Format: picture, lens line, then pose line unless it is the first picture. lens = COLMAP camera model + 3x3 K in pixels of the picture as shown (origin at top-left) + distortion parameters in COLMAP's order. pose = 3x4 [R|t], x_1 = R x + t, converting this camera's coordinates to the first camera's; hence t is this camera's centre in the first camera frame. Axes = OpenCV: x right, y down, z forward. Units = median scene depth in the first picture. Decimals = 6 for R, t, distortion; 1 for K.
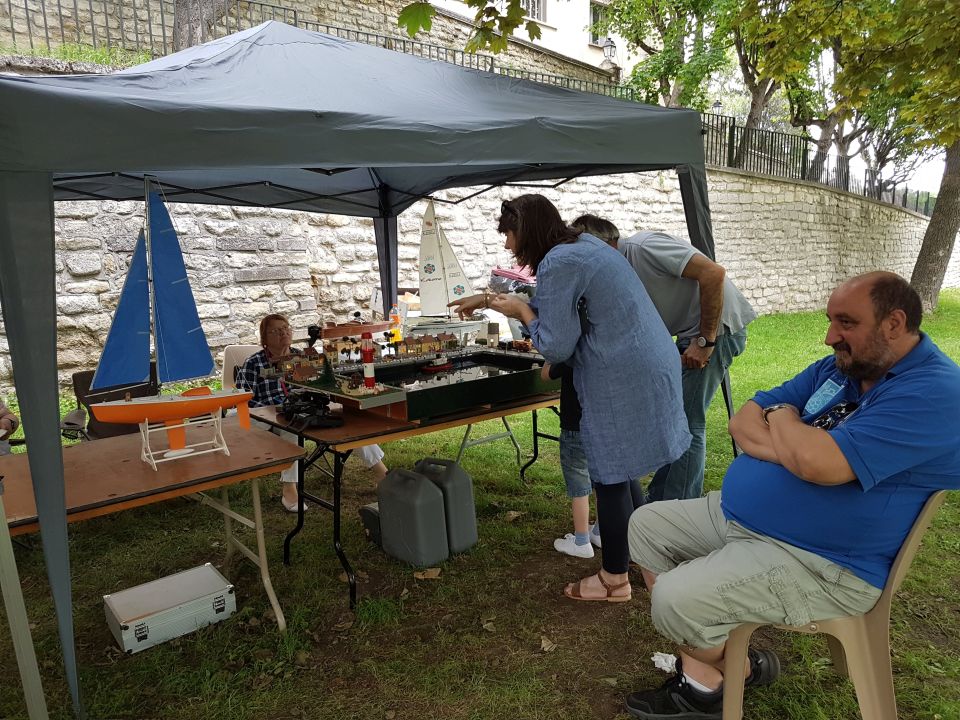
lens RADIAL K [[766.2, 0, 480.9], [0, 766.2, 366.2], [0, 0, 1]] dist [0.070221, -0.048846]
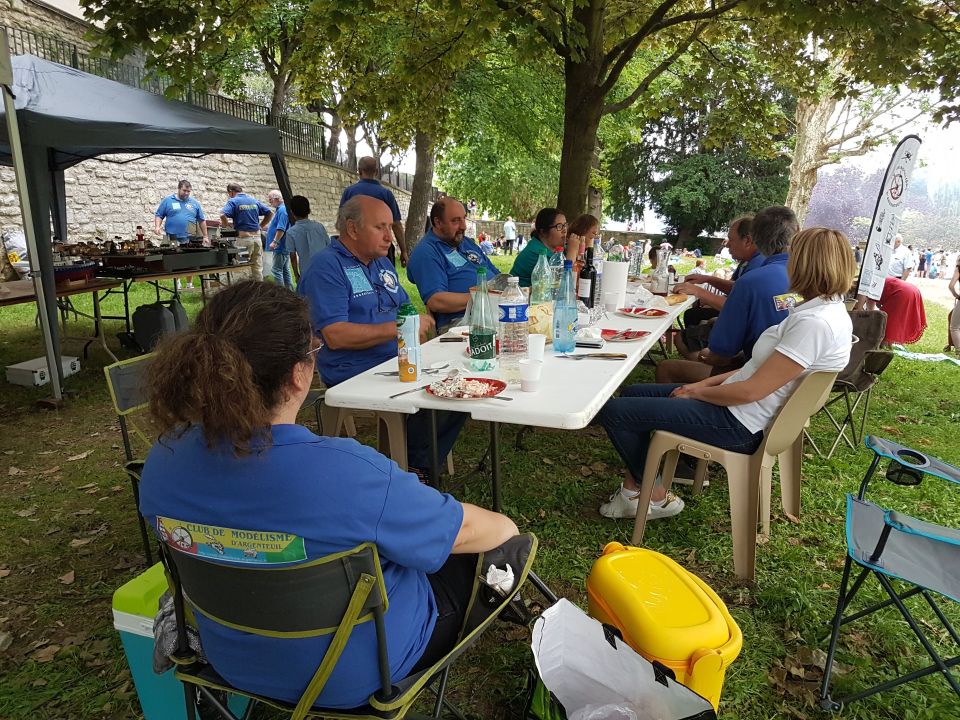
lens RADIAL K [[766.2, 0, 484.8], [0, 766.2, 359.1], [0, 0, 1]] dist [0.070221, -0.048846]
pose [[0.831373, -0.093218, 0.547840, -0.057387], [0.080140, 0.995637, 0.047797, 0.029218], [-0.549906, 0.004166, 0.835216, -0.128090]]
